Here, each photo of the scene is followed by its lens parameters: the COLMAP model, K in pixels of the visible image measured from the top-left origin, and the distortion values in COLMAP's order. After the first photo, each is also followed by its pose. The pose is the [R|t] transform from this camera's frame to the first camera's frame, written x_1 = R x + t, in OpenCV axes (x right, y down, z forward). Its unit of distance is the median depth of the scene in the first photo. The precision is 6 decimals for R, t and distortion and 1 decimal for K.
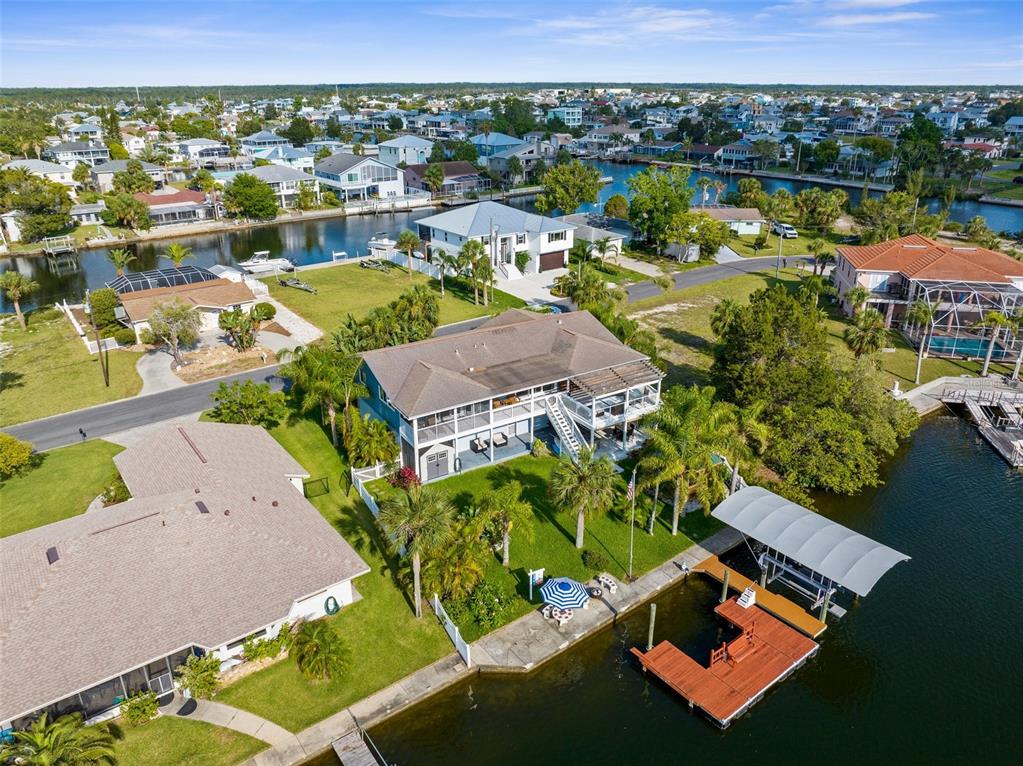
lens RADIAL K [[714.8, 0, 511.5], [0, 714.8, 383.0], [0, 0, 1]] dist [-0.029957, -0.000247]
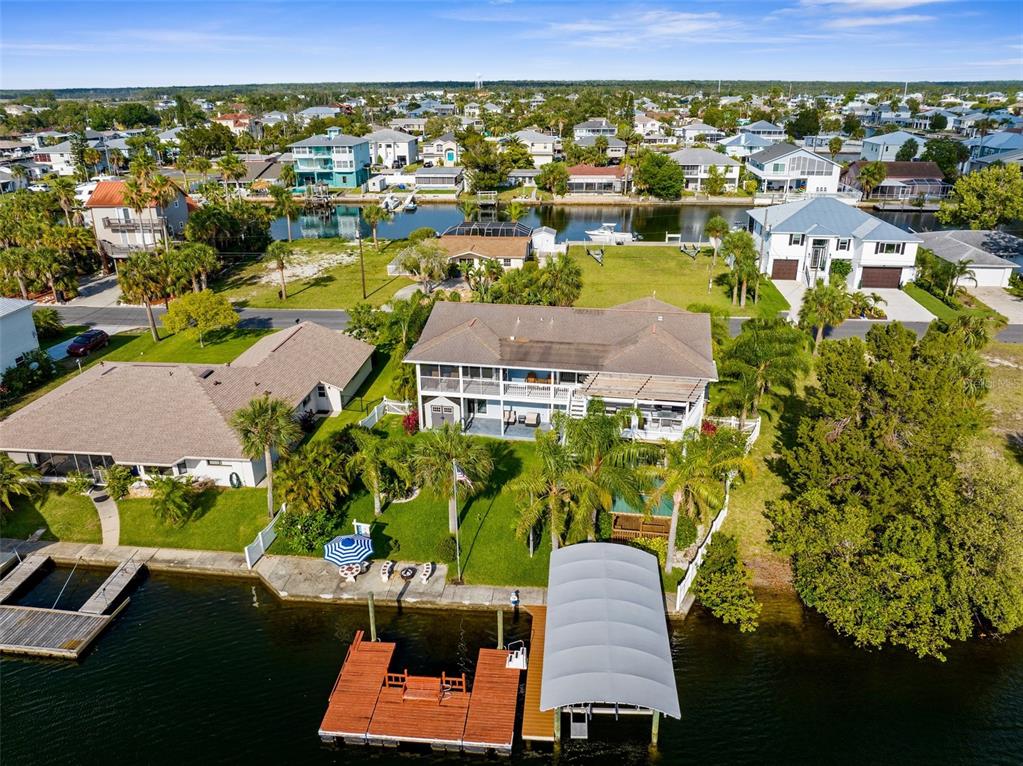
lens RADIAL K [[726.0, 0, 515.8], [0, 726.0, 355.4], [0, 0, 1]] dist [-0.036632, -0.001729]
pose [[0.740807, 0.236994, -0.628520, 0.279280], [-0.257575, 0.964391, 0.060049, -0.027597], [0.620371, 0.117406, 0.775472, 0.119980]]
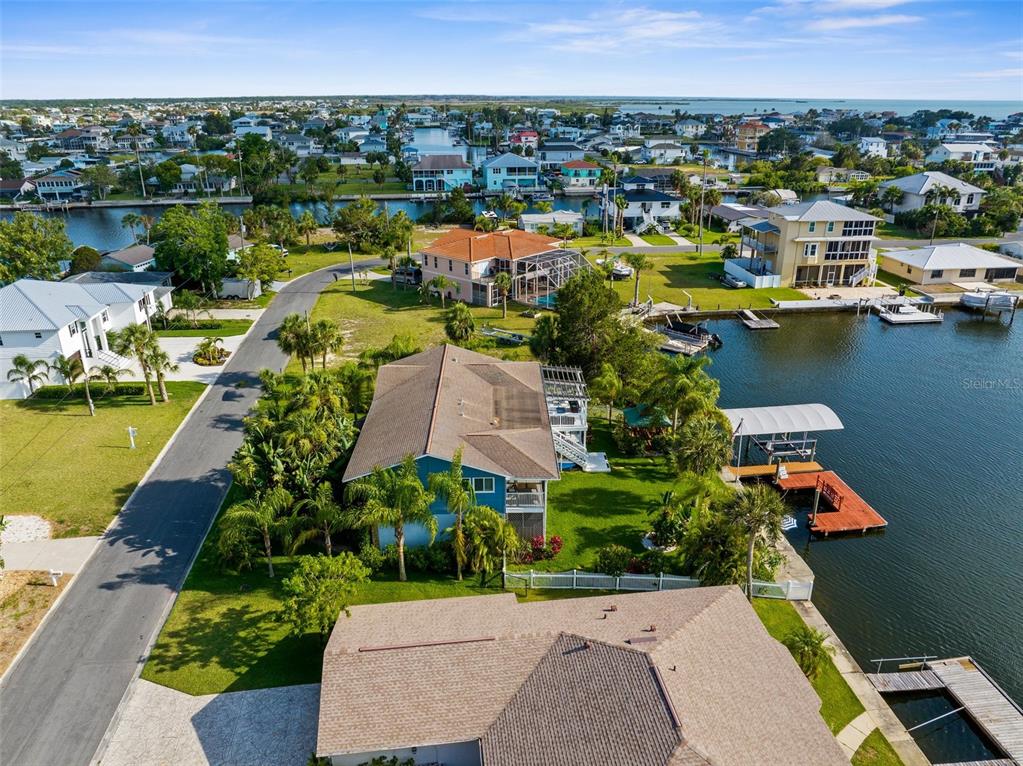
lens RADIAL K [[717.6, 0, 511.5], [0, 717.6, 383.0], [0, 0, 1]] dist [-0.023981, 0.000333]
pose [[0.510849, -0.321632, 0.797237, -0.388708], [0.336151, 0.928272, 0.159100, -0.104749], [-0.791224, 0.186716, 0.582324, 0.202070]]
